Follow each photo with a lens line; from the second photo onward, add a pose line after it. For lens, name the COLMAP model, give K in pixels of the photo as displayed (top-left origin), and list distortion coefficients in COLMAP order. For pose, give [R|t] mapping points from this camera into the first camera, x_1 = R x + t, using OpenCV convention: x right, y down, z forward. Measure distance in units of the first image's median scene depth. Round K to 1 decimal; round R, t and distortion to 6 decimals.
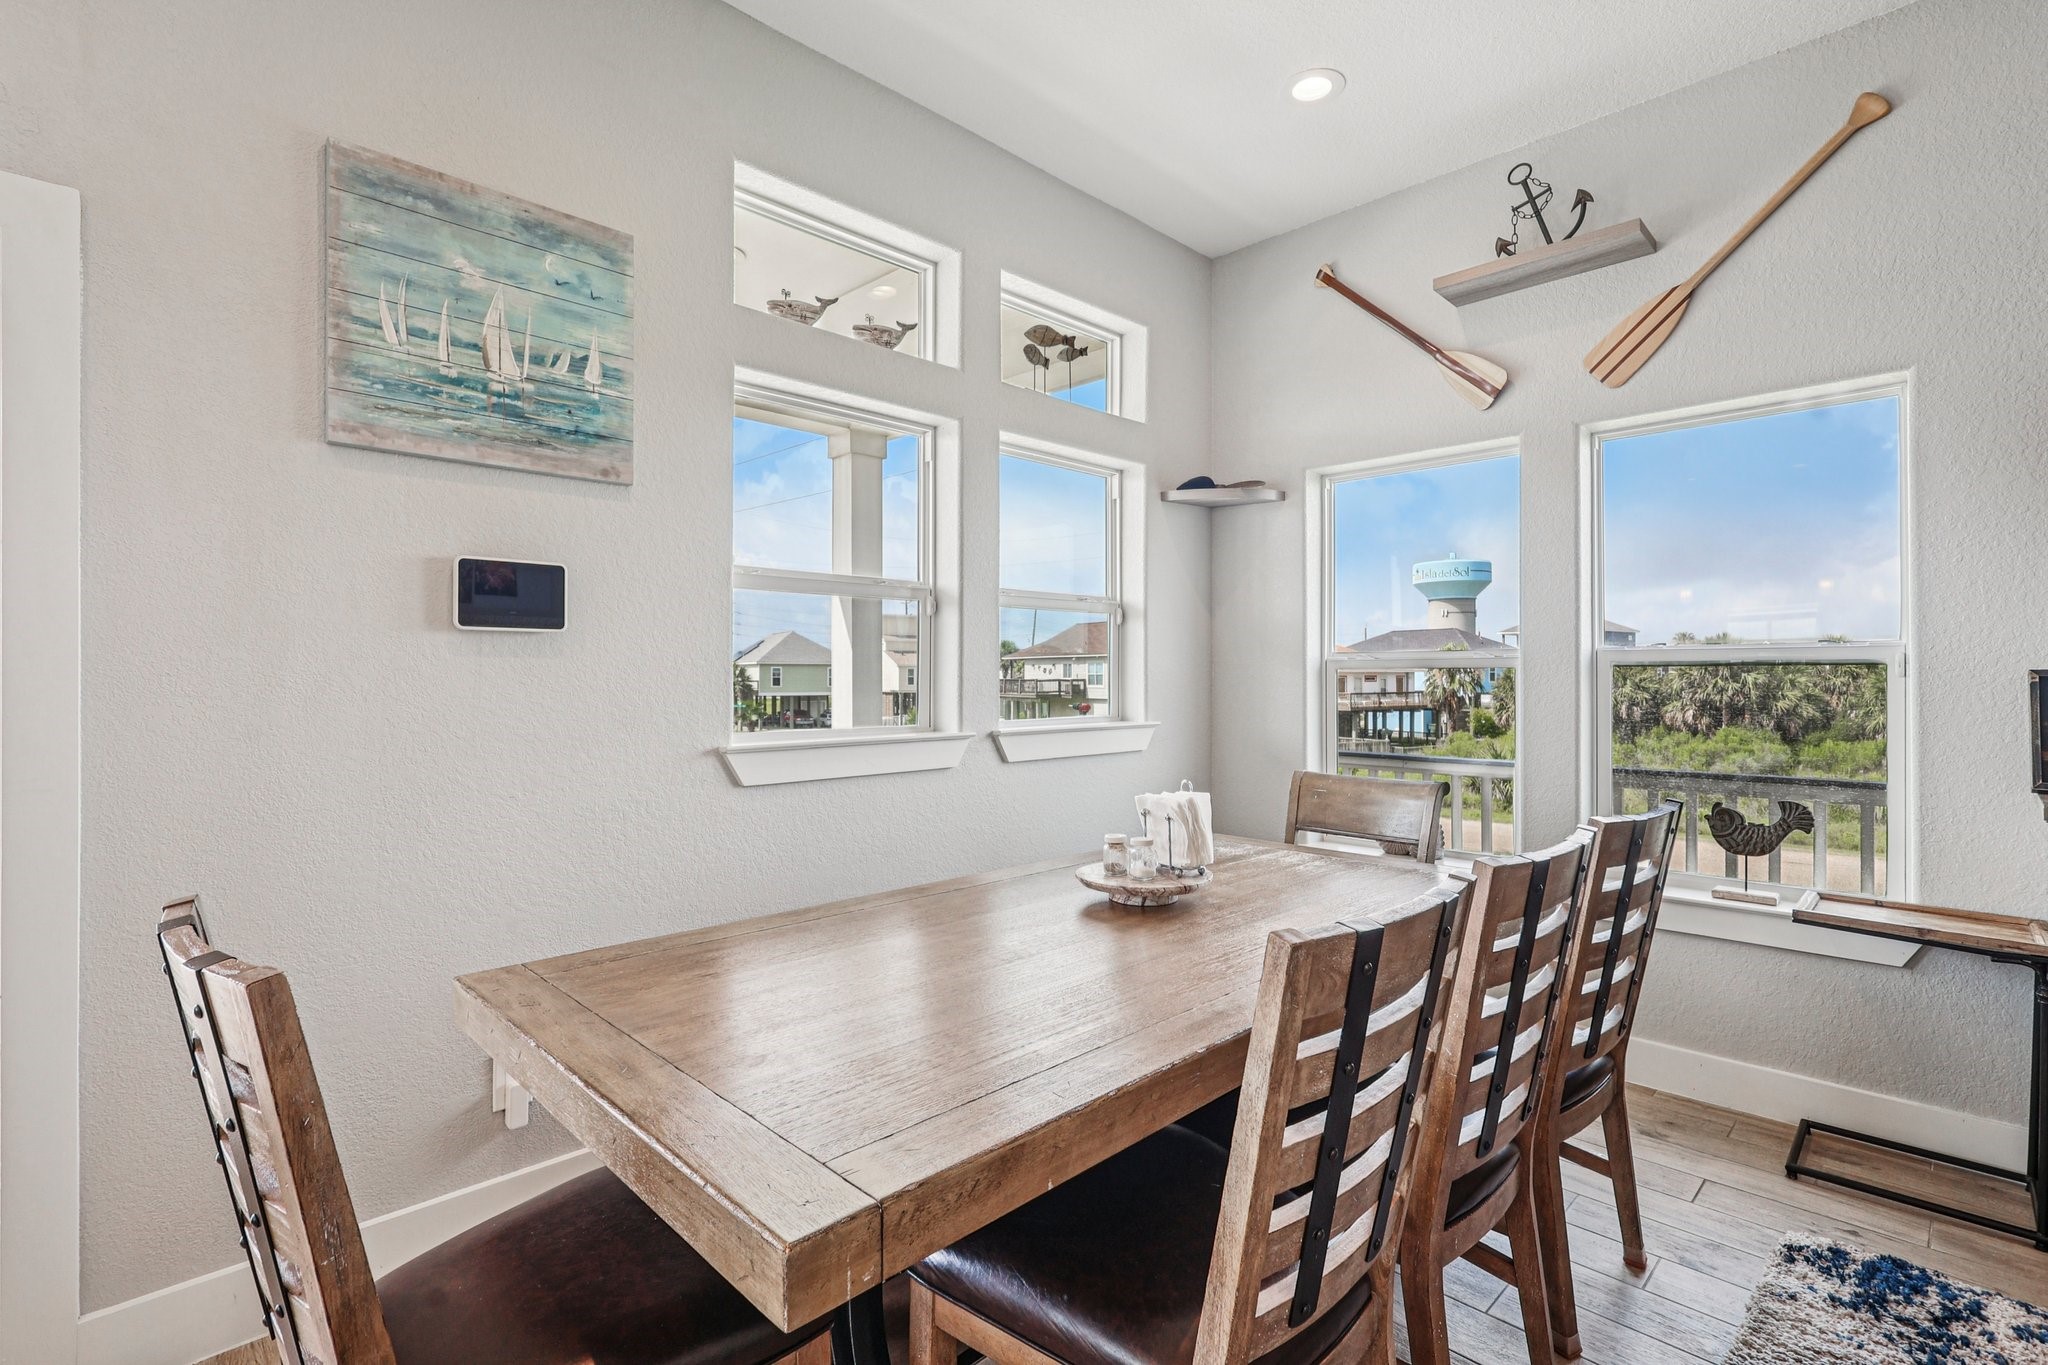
lens RADIAL K [[969.3, 0, 1010.5], [0, 969.3, 675.0], [0, 0, 1]] dist [-0.001748, 0.000171]
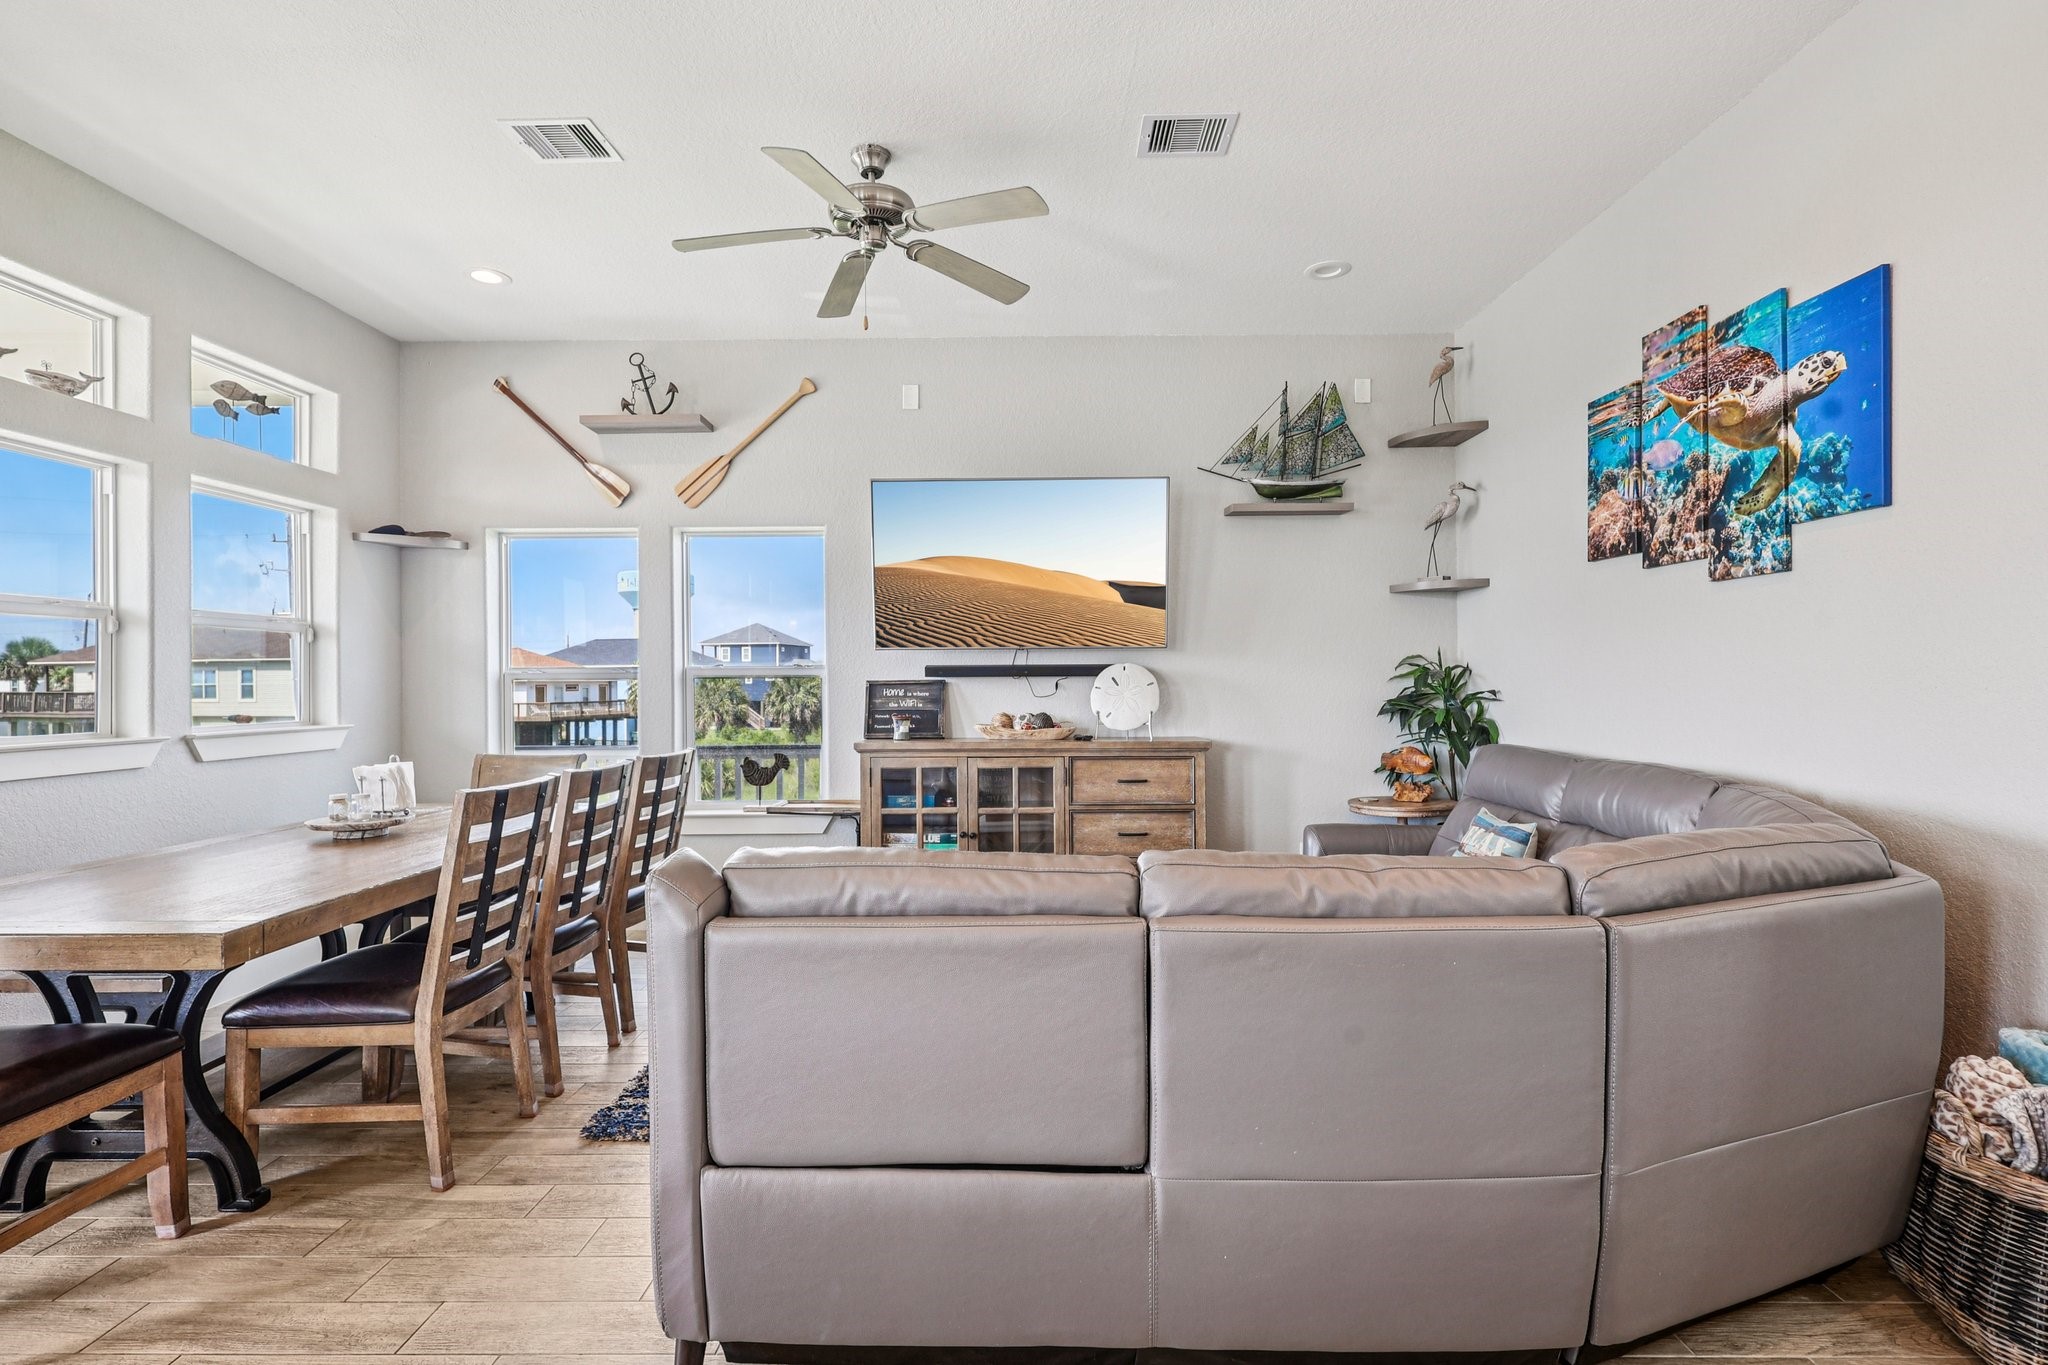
lens RADIAL K [[970.7, 0, 1034.6], [0, 970.7, 682.1], [0, 0, 1]] dist [0.002536, -0.000013]
pose [[0.697752, -0.003873, 0.716329, -0.142686], [0.005145, 0.999987, 0.000395, -0.000535], [-0.716321, 0.003410, 0.697763, -0.533840]]
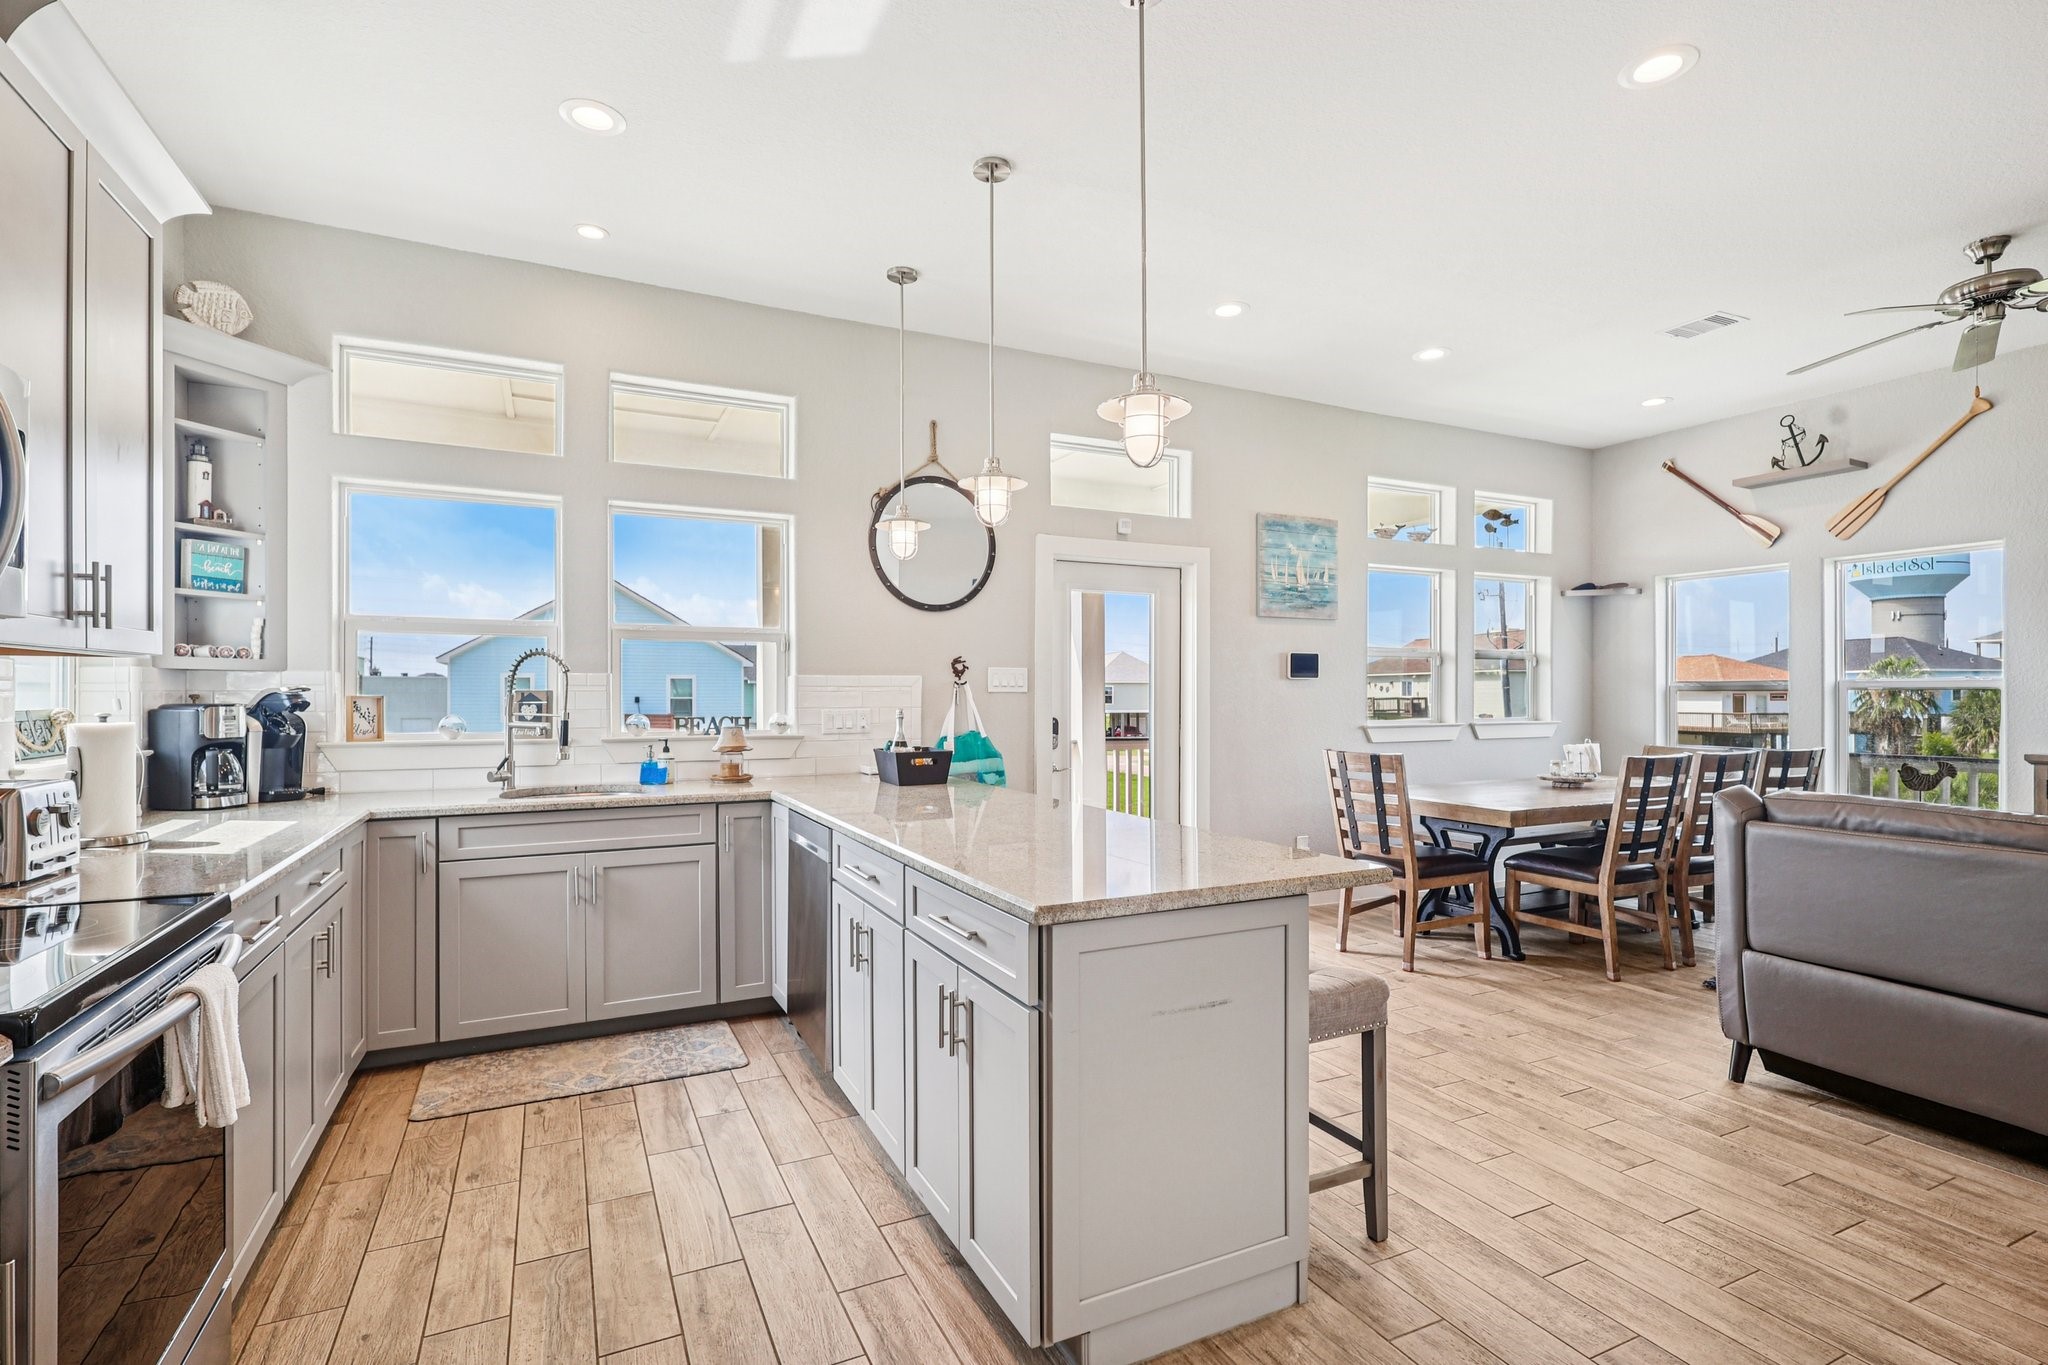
lens RADIAL K [[962.1, 0, 1022.3], [0, 962.1, 693.1], [0, 0, 1]] dist [0.001885, 0.000670]
pose [[0.951169, -0.000163, -0.308671, -0.287548], [0.000195, 1.000000, 0.000072, -0.004007], [0.308671, -0.000129, 0.951169, -1.181176]]
